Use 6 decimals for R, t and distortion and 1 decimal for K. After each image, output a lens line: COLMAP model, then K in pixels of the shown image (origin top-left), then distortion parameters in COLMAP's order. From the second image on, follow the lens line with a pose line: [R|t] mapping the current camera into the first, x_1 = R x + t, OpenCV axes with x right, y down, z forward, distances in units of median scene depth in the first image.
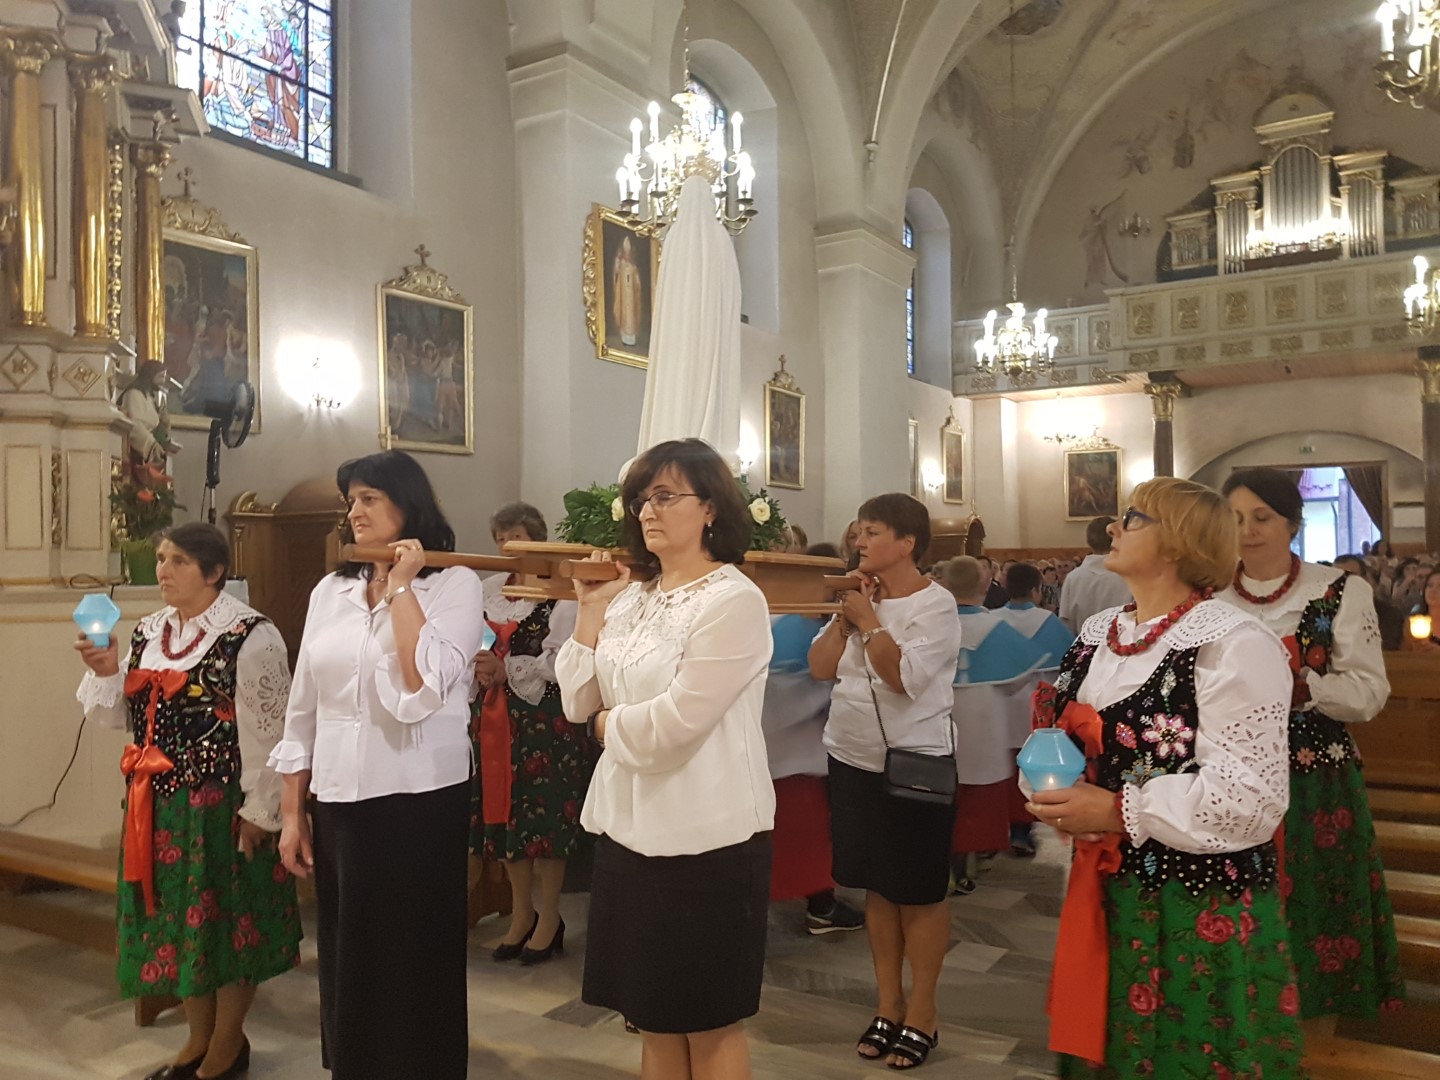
lens RADIAL K [[1099.5, 0, 714.0], [0, 1099.5, 543.9], [0, 0, 1]] dist [0.044550, -0.076985]
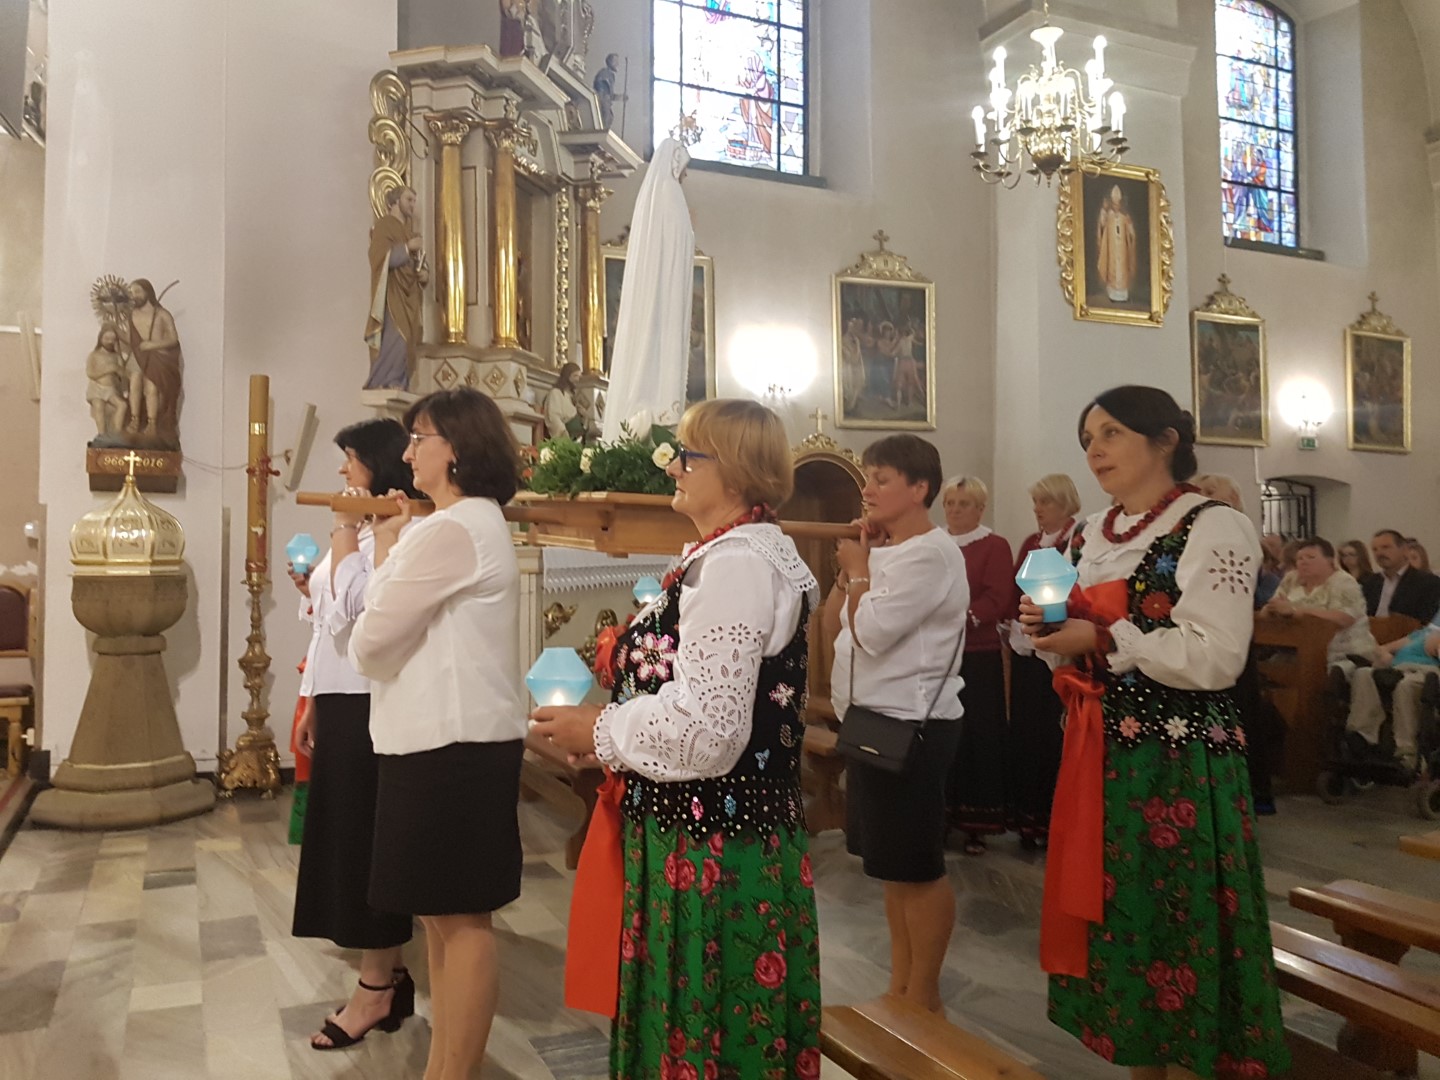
lens RADIAL K [[1099.5, 0, 708.4], [0, 1099.5, 528.8], [0, 0, 1]] dist [0.044550, -0.076985]
pose [[0.842124, -0.006210, -0.539248, 0.157723], [0.006119, 0.999979, -0.001959, 0.011201], [0.539249, -0.001650, 0.842145, 0.038541]]
